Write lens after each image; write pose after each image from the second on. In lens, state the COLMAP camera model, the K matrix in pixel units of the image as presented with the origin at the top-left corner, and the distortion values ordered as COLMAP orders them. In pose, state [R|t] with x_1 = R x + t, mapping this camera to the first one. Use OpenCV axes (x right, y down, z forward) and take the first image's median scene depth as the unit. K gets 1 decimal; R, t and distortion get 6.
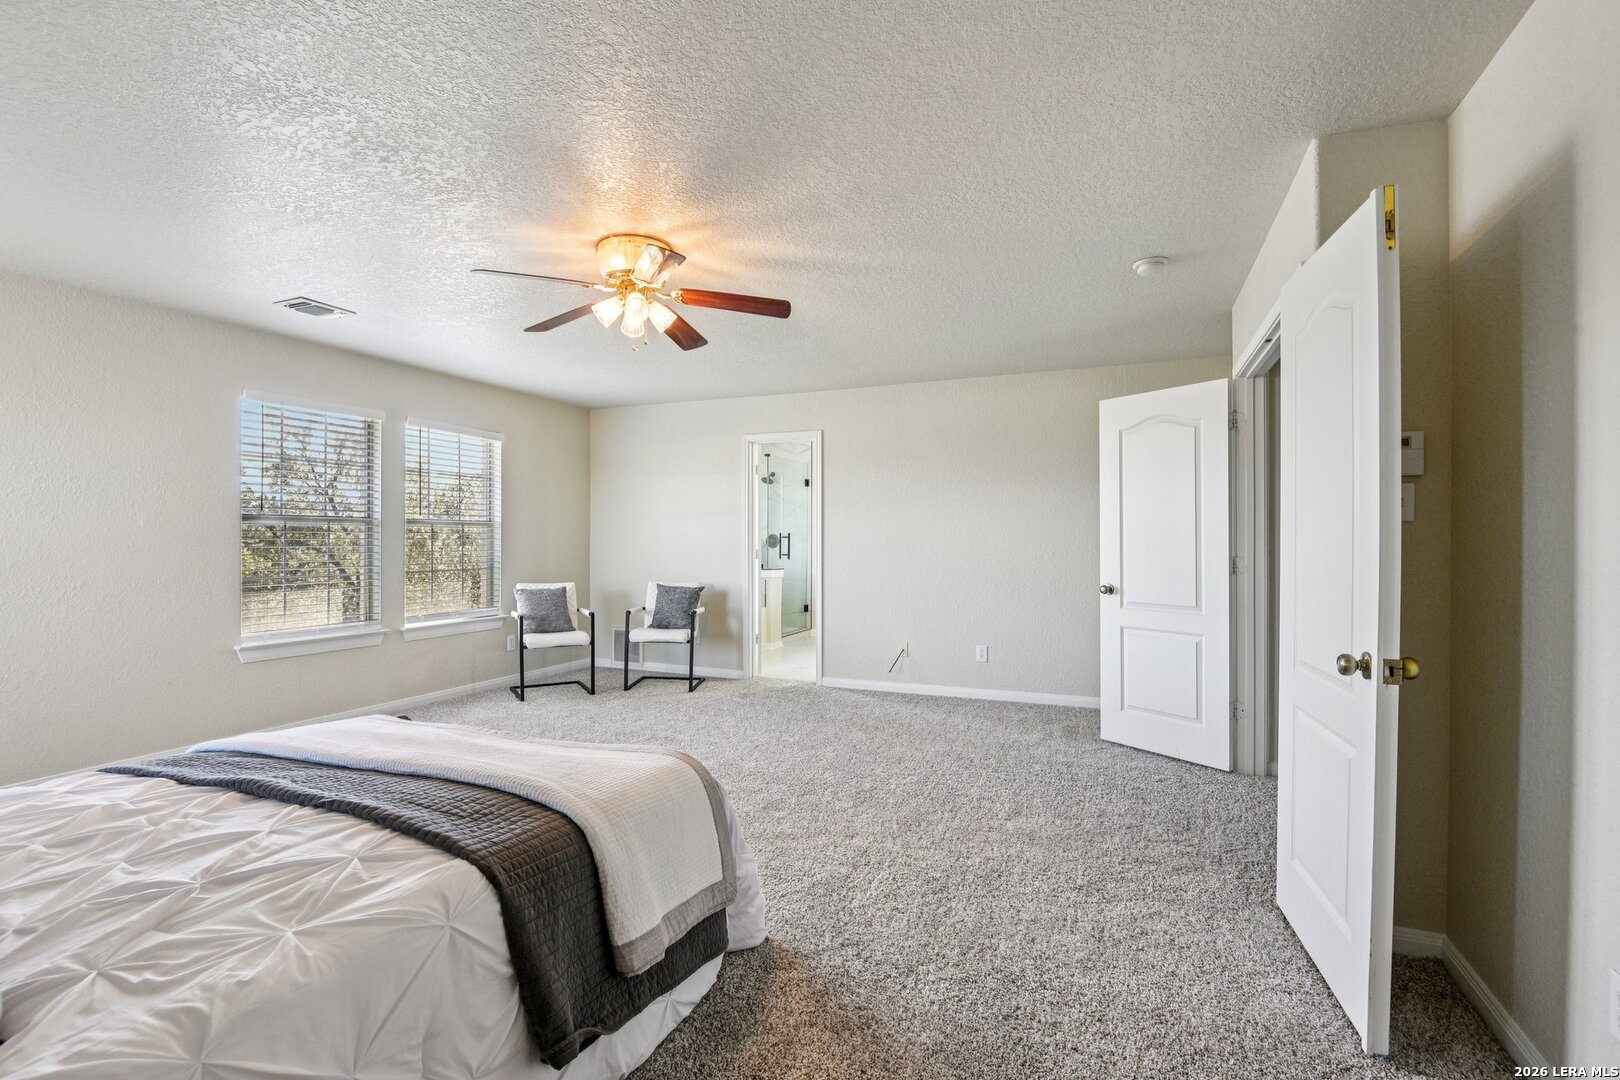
lens RADIAL K [[749.3, 0, 809.5], [0, 749.3, 540.8], [0, 0, 1]] dist [-0.015552, -0.000215]
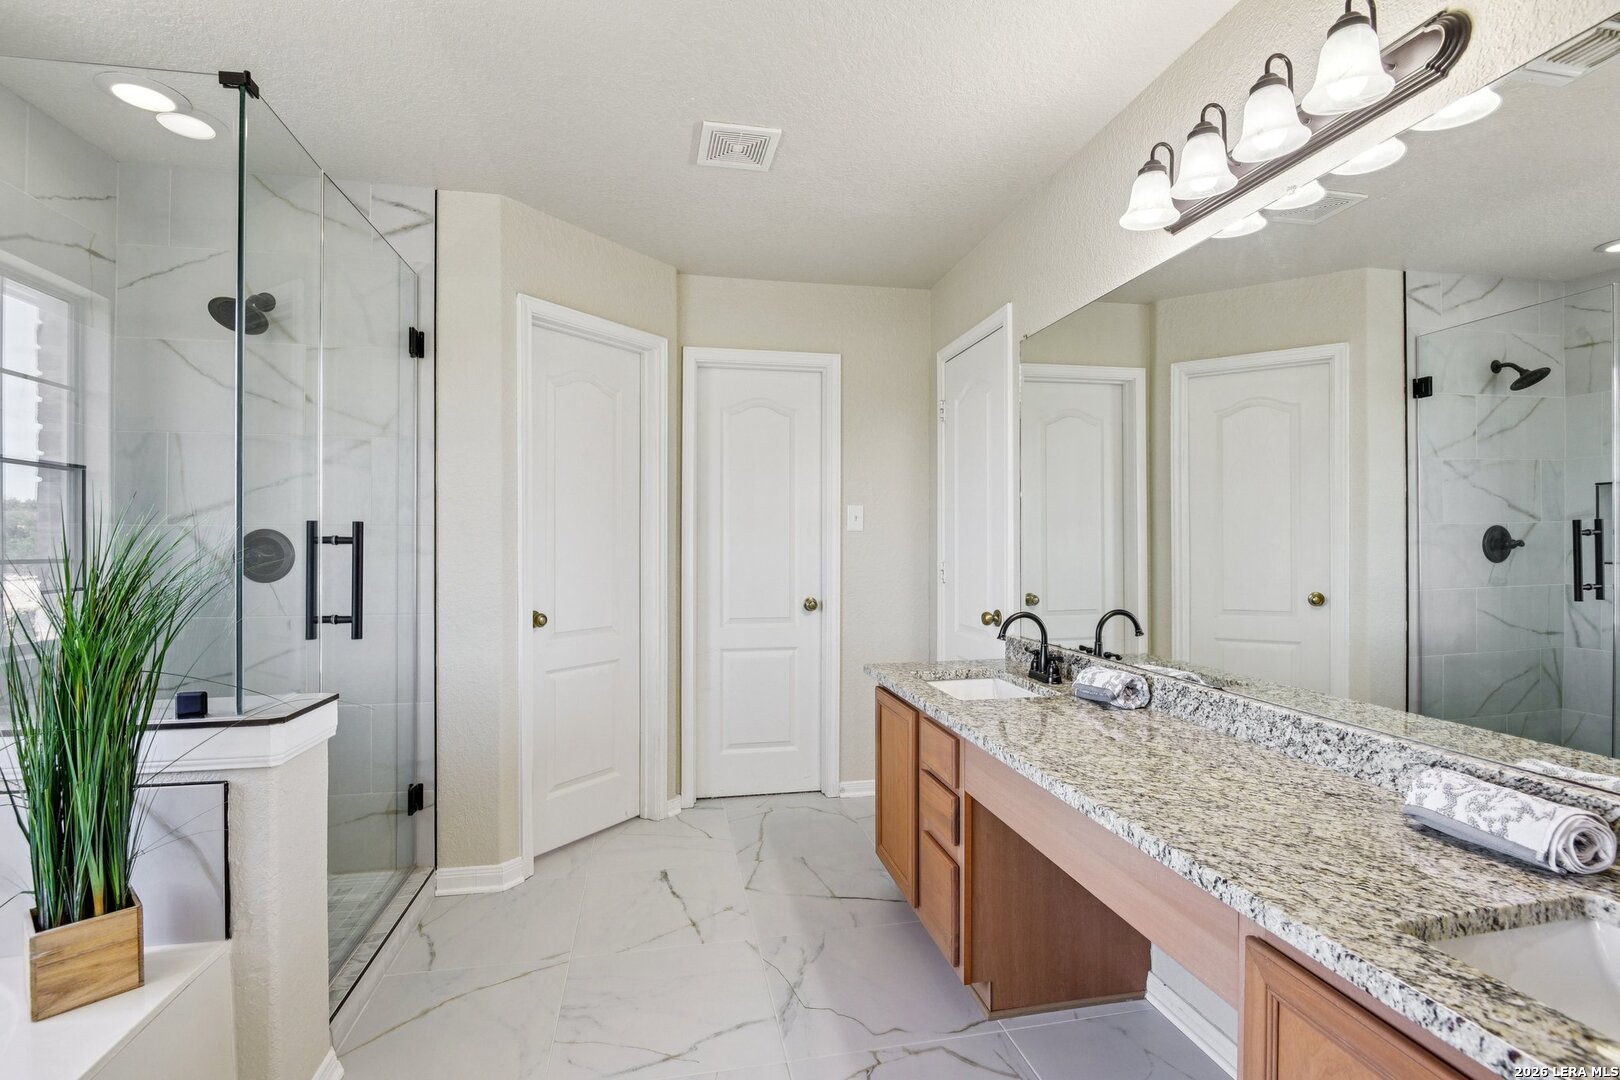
lens RADIAL K [[749.3, 0, 813.7], [0, 749.3, 545.2], [0, 0, 1]] dist [-0.015552, -0.000215]
pose [[0.823674, -0.003030, 0.567056, -0.038756], [0.001928, 0.999995, 0.002542, -0.003252], [-0.567061, -0.001001, 0.823675, 0.693600]]
